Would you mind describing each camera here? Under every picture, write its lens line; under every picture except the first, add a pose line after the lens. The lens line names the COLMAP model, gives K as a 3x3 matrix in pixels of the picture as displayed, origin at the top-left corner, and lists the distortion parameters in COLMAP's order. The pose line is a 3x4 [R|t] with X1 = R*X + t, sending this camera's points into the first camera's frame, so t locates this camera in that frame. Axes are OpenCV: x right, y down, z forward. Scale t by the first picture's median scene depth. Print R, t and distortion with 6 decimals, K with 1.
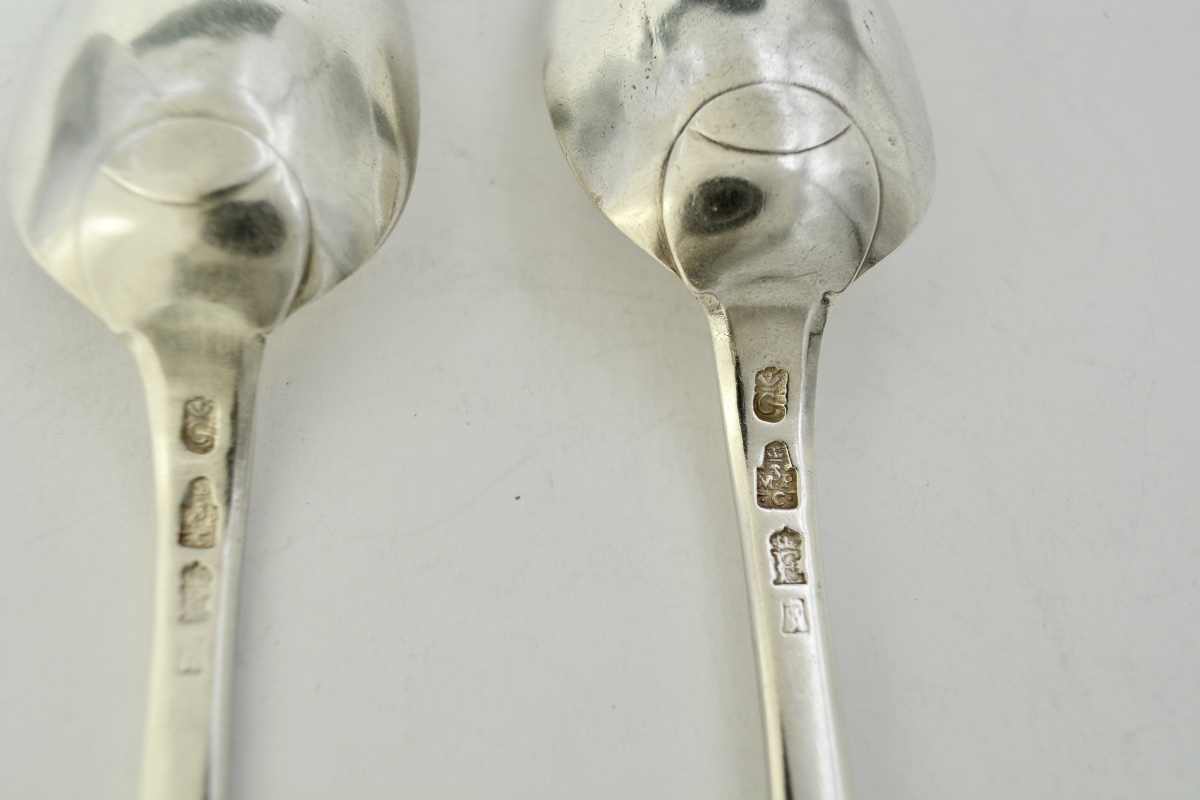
lens RADIAL K [[1515.2, 0, 601.3], [0, 1515.2, 382.1], [0, 0, 1]] dist [-0.073122, 0.092142]
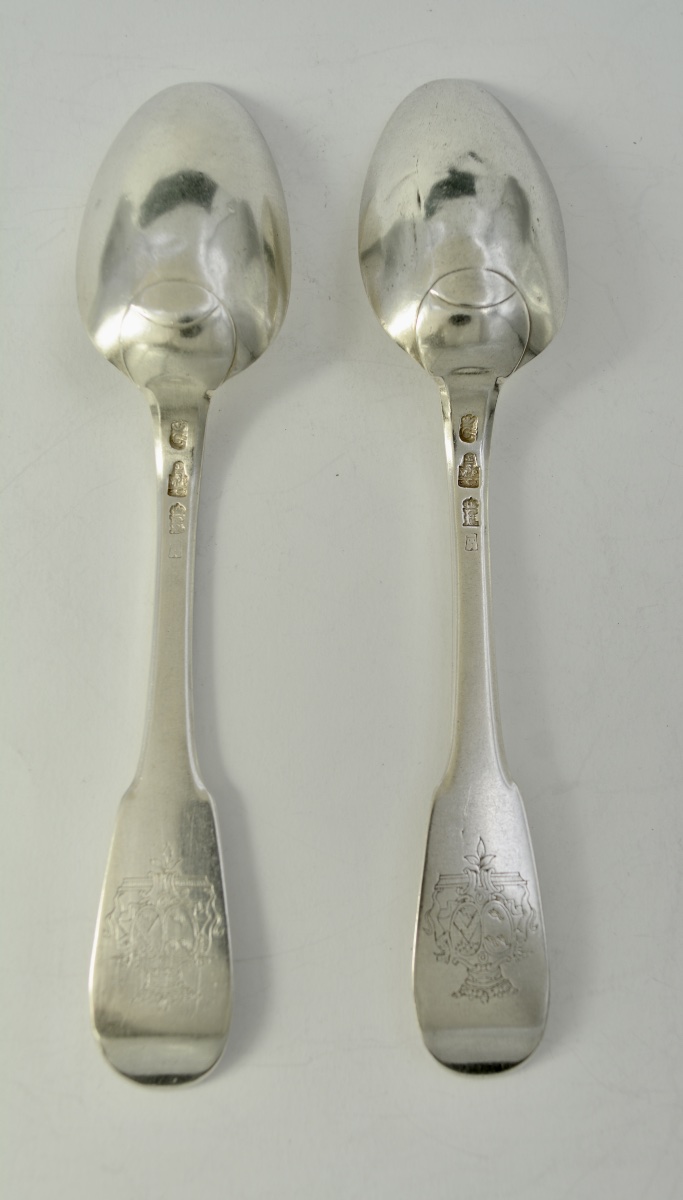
lens RADIAL K [[1225.0, 0, 341.5], [0, 1225.0, 600.0], [0, 0, 1]] dist [-0.062996, 0.022447]
pose [[0.997524, 0.044532, -0.054428, 0.045331], [-0.031312, 0.974255, 0.223262, -0.125287], [0.062969, -0.221005, 0.973238, -0.598443]]
